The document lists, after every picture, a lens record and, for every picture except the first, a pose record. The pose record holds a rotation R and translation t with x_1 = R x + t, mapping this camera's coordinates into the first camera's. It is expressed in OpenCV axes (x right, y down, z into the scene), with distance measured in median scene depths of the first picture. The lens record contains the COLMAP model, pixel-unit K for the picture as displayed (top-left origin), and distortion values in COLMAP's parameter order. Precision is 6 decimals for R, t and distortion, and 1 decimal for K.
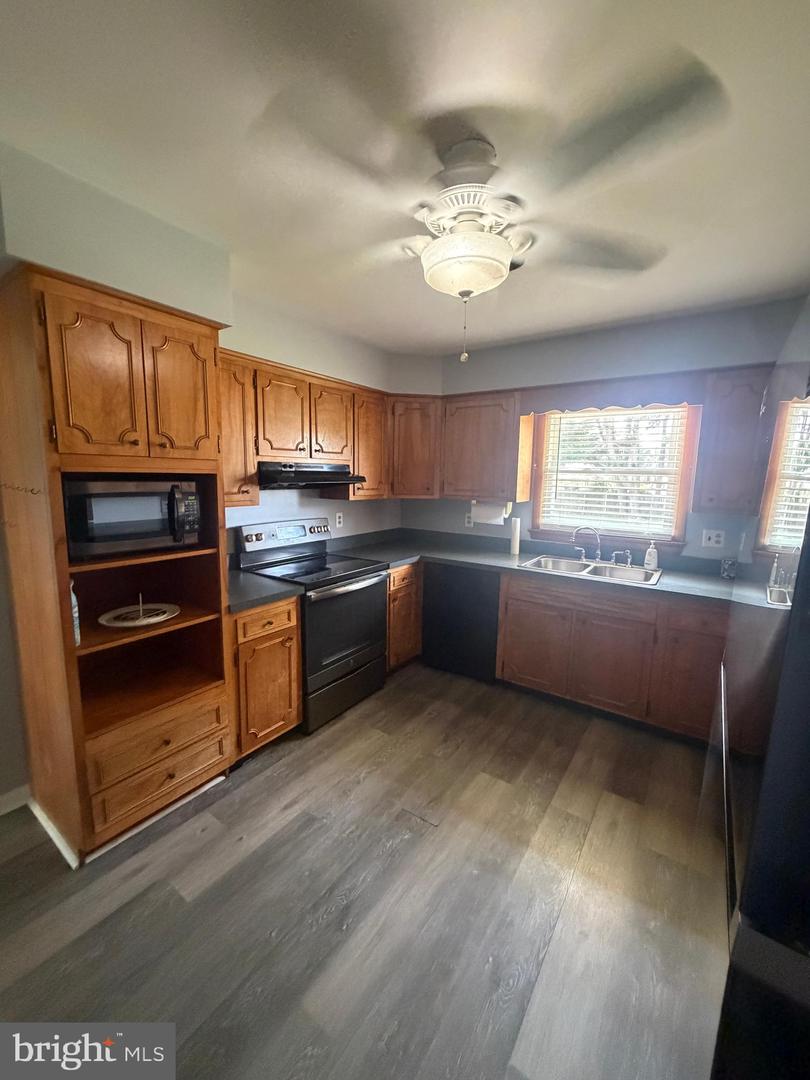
lens RADIAL K [[433.4, 0, 403.4], [0, 433.4, 535.4], [0, 0, 1]] dist [-0.002583, 0.000554]
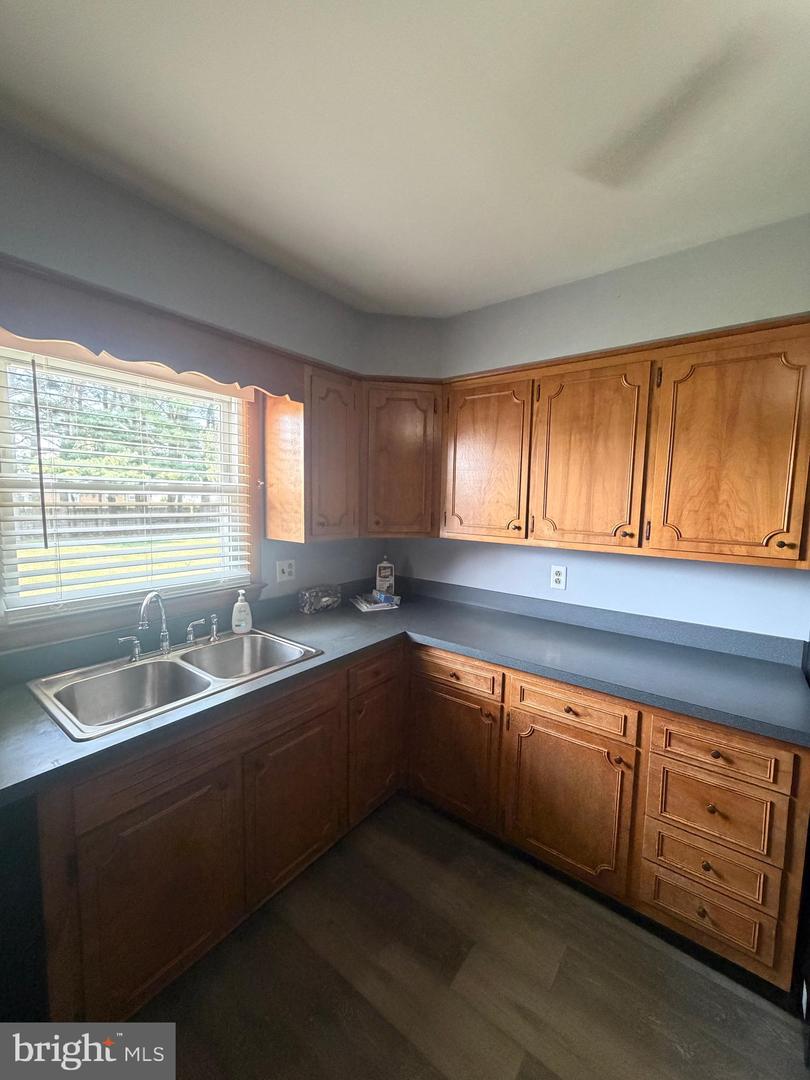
lens RADIAL K [[433.4, 0, 407.5], [0, 433.4, 534.6], [0, 0, 1]] dist [-0.002583, 0.000554]
pose [[0.032625, -0.108637, 0.993546, -0.088774], [0.125804, 0.986615, 0.103748, -0.124502], [-0.991518, 0.121607, 0.045856, 0.783580]]
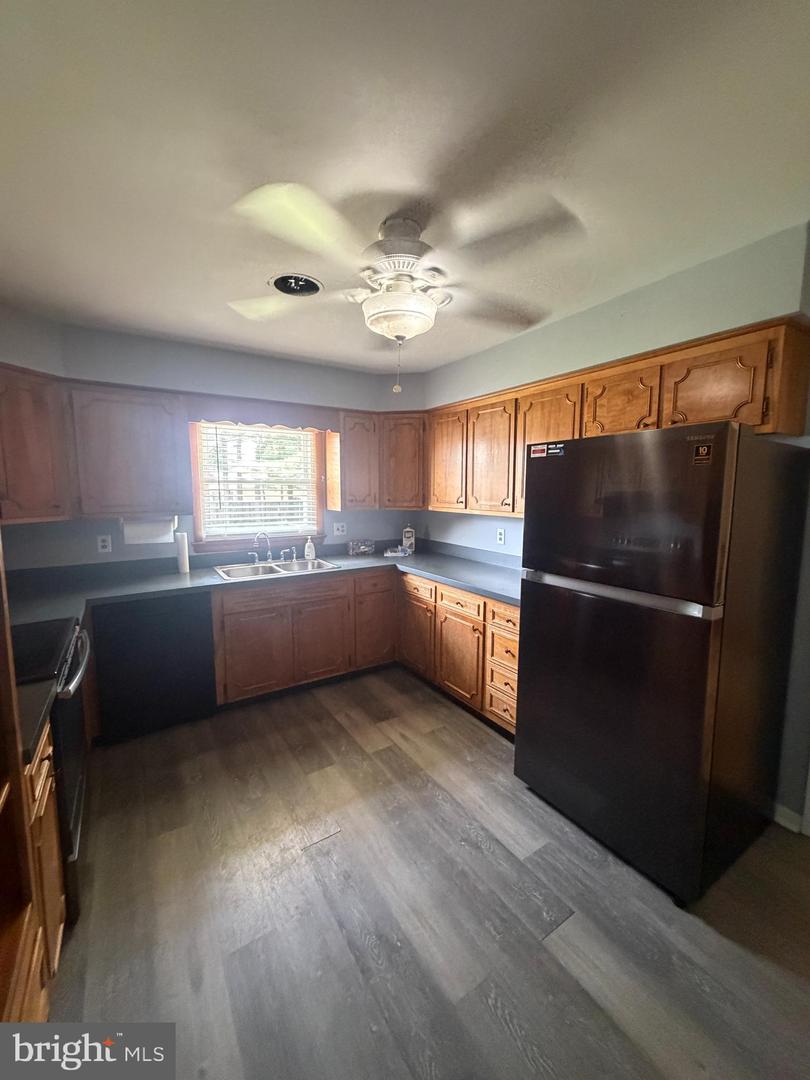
lens RADIAL K [[433.4, 0, 409.1], [0, 433.4, 534.4], [0, 0, 1]] dist [-0.002583, 0.000554]
pose [[0.366431, -0.119206, 0.922778, -0.529566], [0.135633, 0.988009, 0.073773, -0.051370], [-0.920507, 0.098126, 0.378205, 0.291827]]
